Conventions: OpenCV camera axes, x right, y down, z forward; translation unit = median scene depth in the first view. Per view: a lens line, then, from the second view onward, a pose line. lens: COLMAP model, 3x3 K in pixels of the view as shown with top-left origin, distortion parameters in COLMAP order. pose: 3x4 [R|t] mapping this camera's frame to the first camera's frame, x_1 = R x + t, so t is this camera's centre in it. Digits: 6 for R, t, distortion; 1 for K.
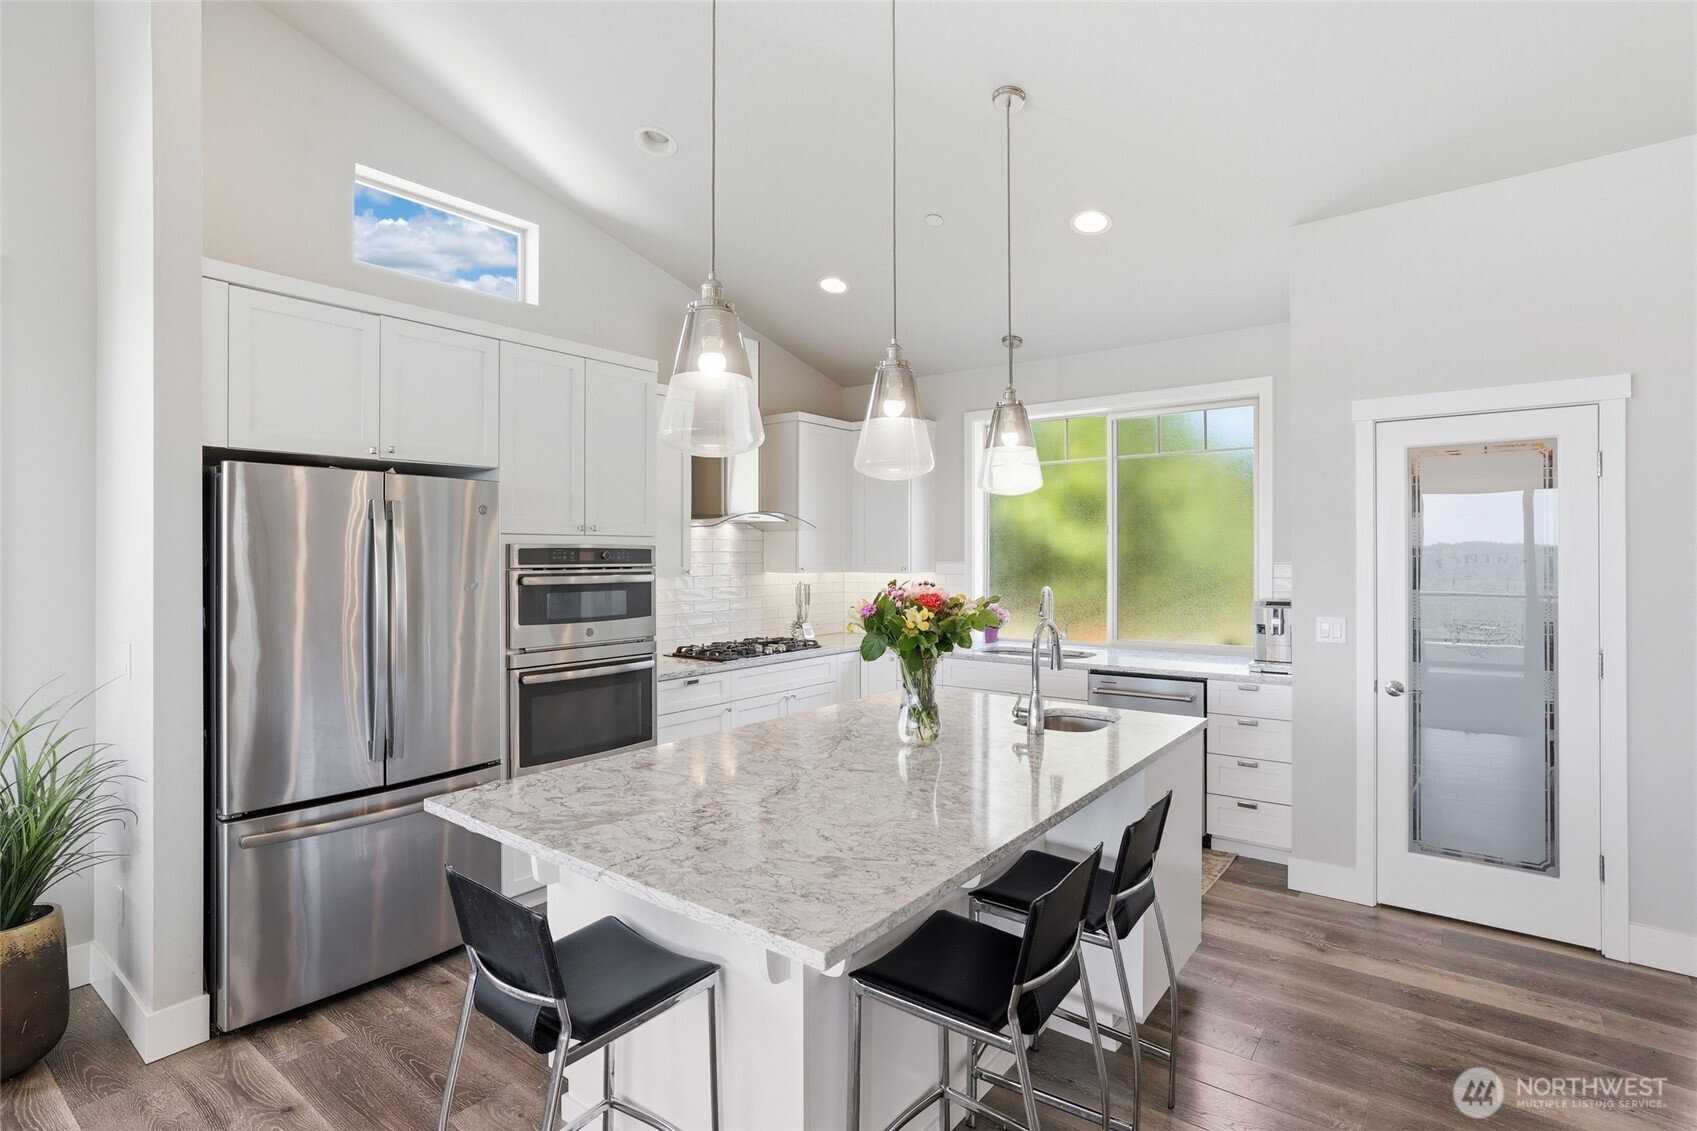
lens RADIAL K [[826.5, 0, 856.0], [0, 826.5, 559.6], [0, 0, 1]] dist [-0.000768, -0.000005]
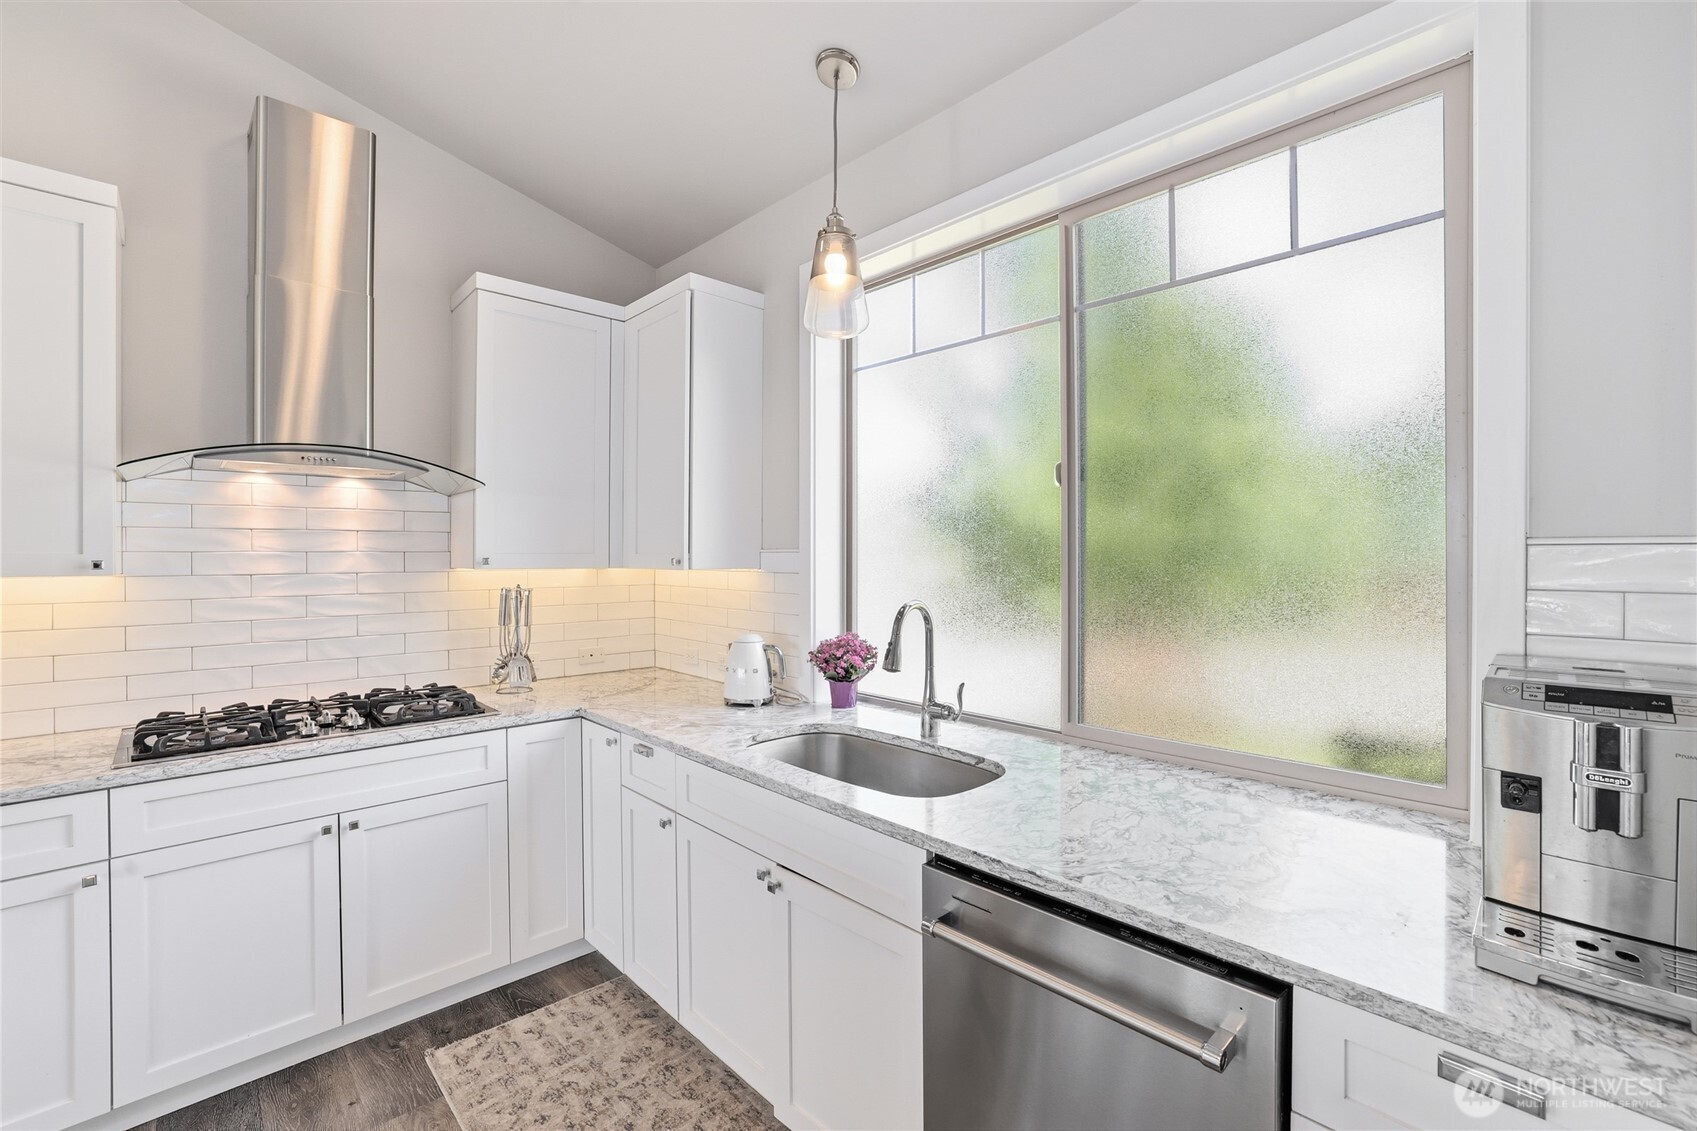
lens RADIAL K [[731.5, 0, 835.7], [0, 731.5, 562.0], [0, 0, 1]] dist [-0.003392, -0.000130]
pose [[0.985051, 0.003646, -0.172226, 0.270394], [-0.003224, 0.999991, 0.002729, 0.010164], [0.172234, -0.002133, 0.985054, 0.629334]]
